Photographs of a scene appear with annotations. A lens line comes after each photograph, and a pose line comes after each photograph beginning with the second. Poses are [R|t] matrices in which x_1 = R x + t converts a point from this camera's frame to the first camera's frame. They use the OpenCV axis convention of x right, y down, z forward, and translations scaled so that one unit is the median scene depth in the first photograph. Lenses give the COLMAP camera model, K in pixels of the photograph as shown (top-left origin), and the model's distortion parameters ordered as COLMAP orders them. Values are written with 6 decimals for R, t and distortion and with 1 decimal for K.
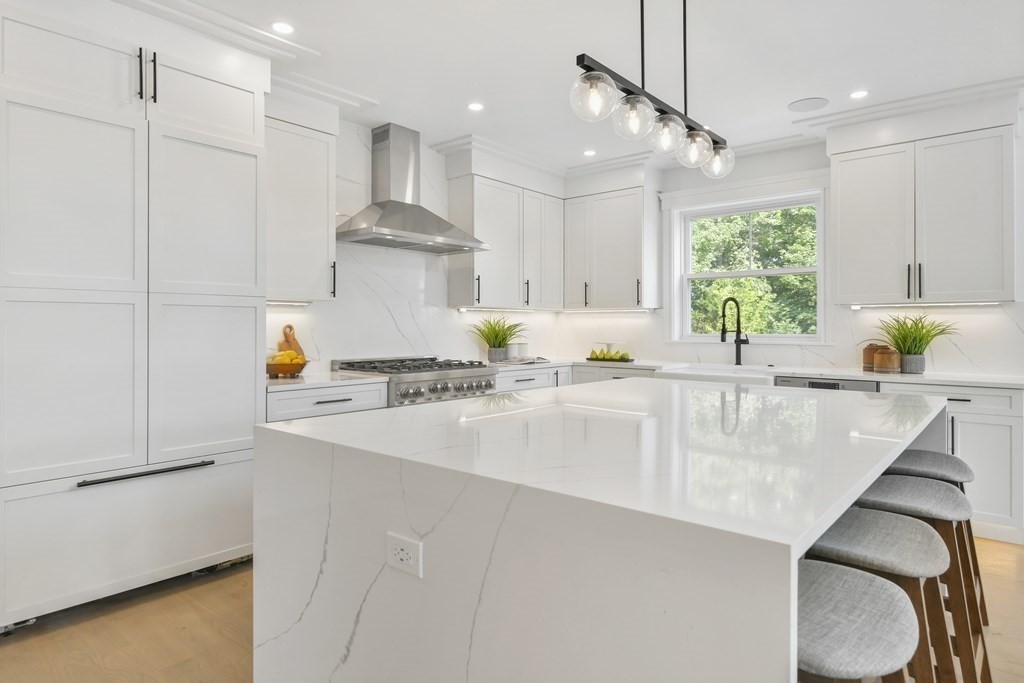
lens RADIAL K [[594.7, 0, 523.8], [0, 594.7, 326.3], [0, 0, 1]] dist [-0.003312, 0.000075]
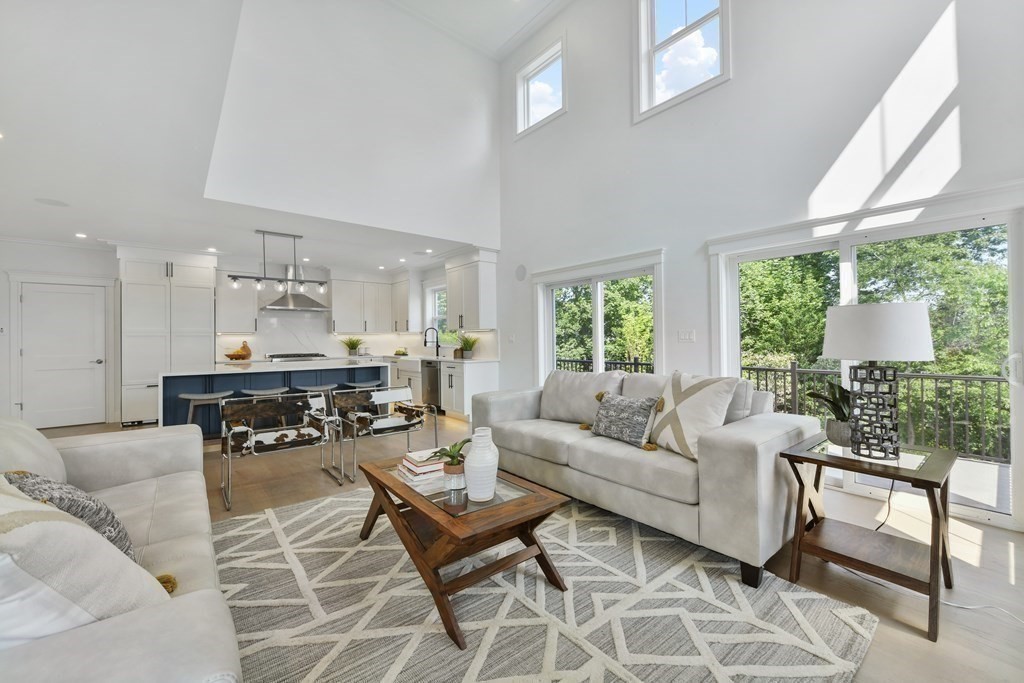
lens RADIAL K [[414.9, 0, 516.0], [0, 414.9, 338.4], [0, 0, 1]] dist [-0.002451, -0.001288]
pose [[0.982031, -0.009965, -0.188456, 1.115430], [0.010198, 0.999948, 0.000269, -0.002394], [0.188443, -0.002186, 0.982082, -0.612463]]
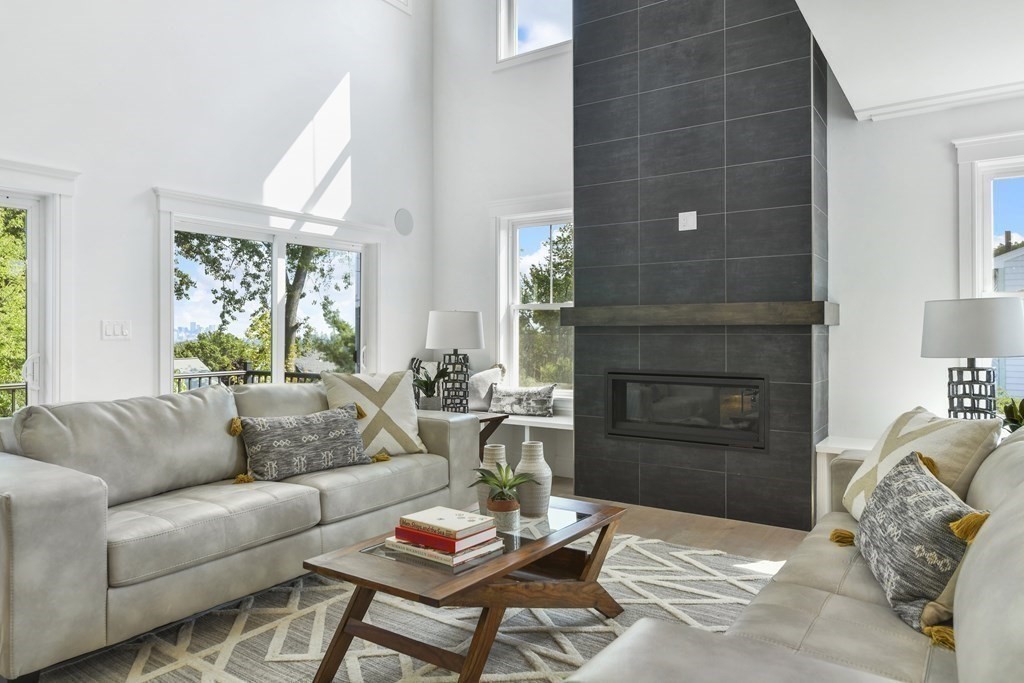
lens RADIAL K [[665.9, 0, 516.2], [0, 665.9, 331.6], [0, 0, 1]] dist [0.002963, -0.000385]
pose [[-0.100459, 0.001441, 0.994940, 0.298783], [-0.000993, 0.999998, -0.001549, 0.000794], [-0.994941, -0.001143, -0.100458, -0.056038]]
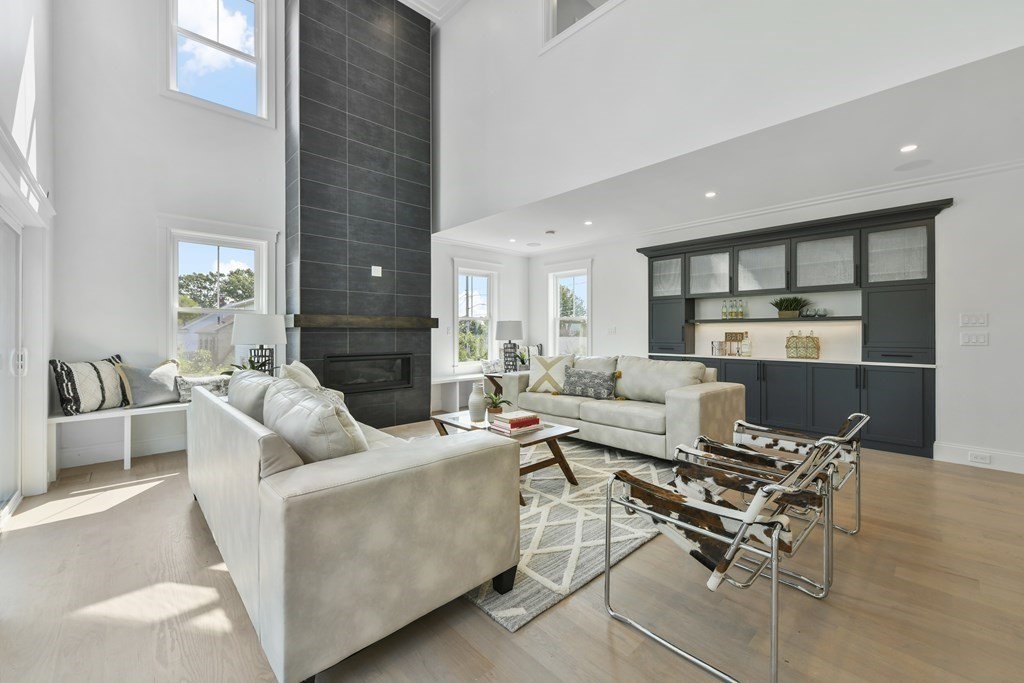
lens RADIAL K [[414.9, 0, 516.7], [0, 414.9, 331.8], [0, 0, 1]] dist [-0.002451, -0.001288]
pose [[-0.993272, -0.000577, 0.115800, 0.780726], [-0.000497, 1.000000, 0.000721, -0.000066], [-0.115800, 0.000658, -0.993272, 0.734594]]
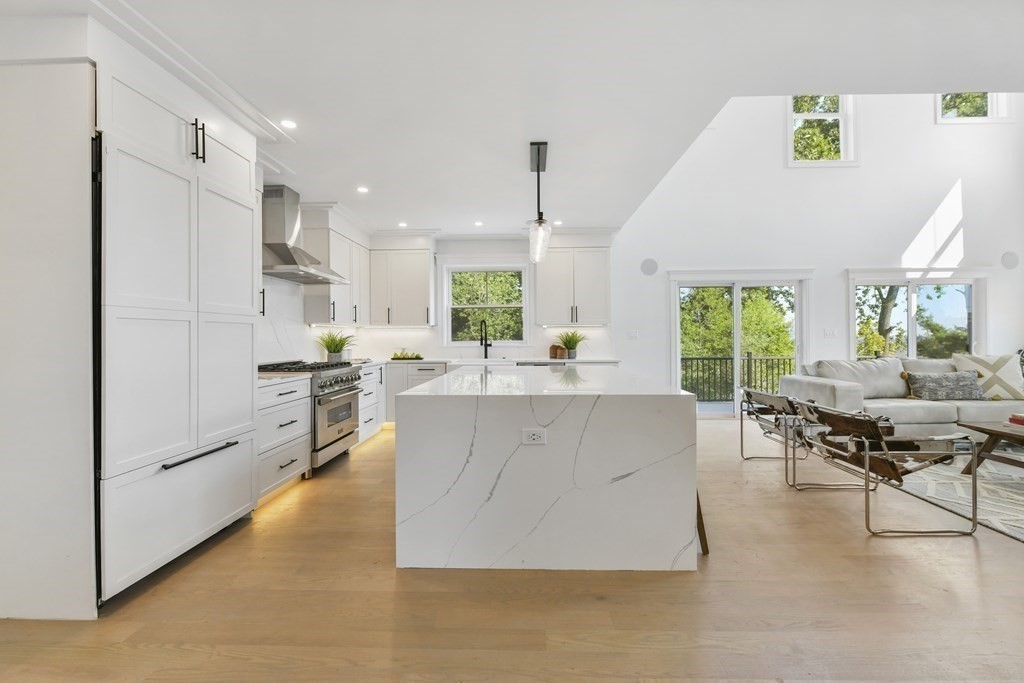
lens RADIAL K [[440.5, 0, 516.9], [0, 440.5, 335.5], [0, 0, 1]] dist [-0.007135, -0.000395]
pose [[0.789304, -0.004815, 0.613984, -0.420452], [0.007196, 0.999973, -0.001409, -0.000203], [-0.613961, 0.005530, 0.789317, -0.094625]]
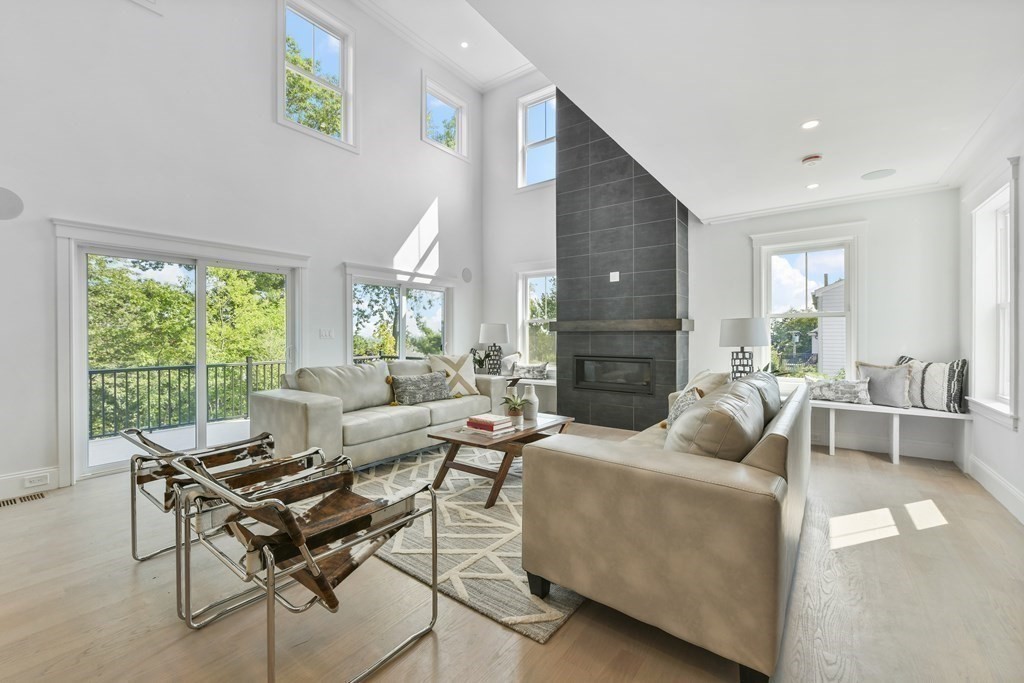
lens RADIAL K [[414.9, 0, 517.1], [0, 414.9, 338.6], [0, 0, 1]] dist [-0.002451, -0.001288]
pose [[-0.061323, -0.008709, 0.998080, 0.073910], [-0.000112, 0.999962, 0.008718, 0.001333], [-0.998118, 0.000423, -0.061322, -0.058214]]
